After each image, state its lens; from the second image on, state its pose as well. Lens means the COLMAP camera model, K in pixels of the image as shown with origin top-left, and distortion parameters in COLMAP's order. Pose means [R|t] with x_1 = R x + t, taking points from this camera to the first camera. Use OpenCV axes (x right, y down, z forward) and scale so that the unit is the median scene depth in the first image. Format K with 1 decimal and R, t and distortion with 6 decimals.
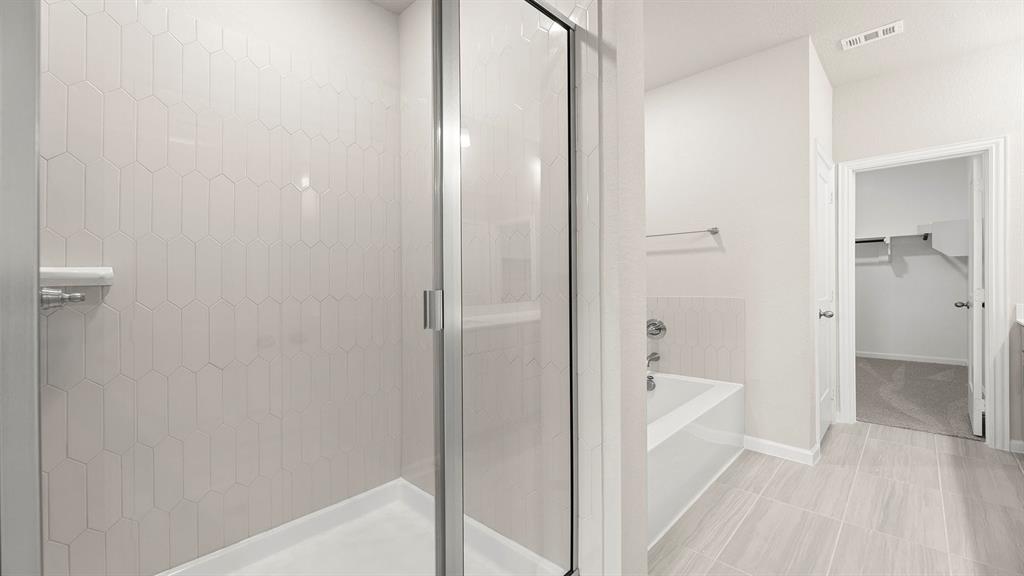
lens RADIAL K [[421.5, 0, 512.0], [0, 421.5, 288.0], [0, 0, 1]] dist [0.000069, 0.000217]
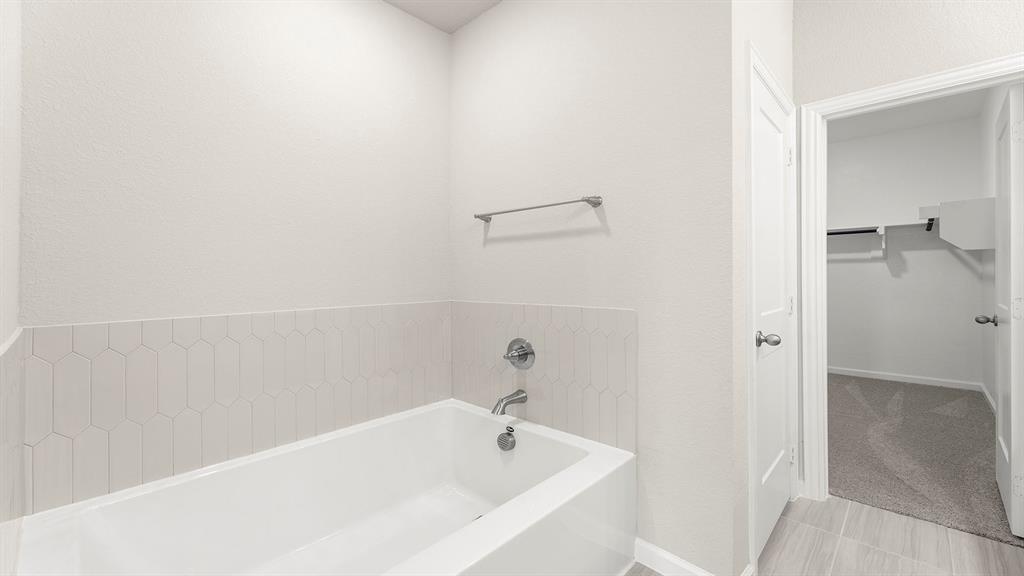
lens RADIAL K [[423.2, 0, 512.0], [0, 423.2, 276.7], [0, 0, 1]] dist [-0.000639, -0.000191]
pose [[0.999942, 0.010697, 0.000995, 0.320670], [-0.010681, 0.999837, -0.014550, -0.011928], [-0.001151, 0.014538, 0.999894, 0.337804]]
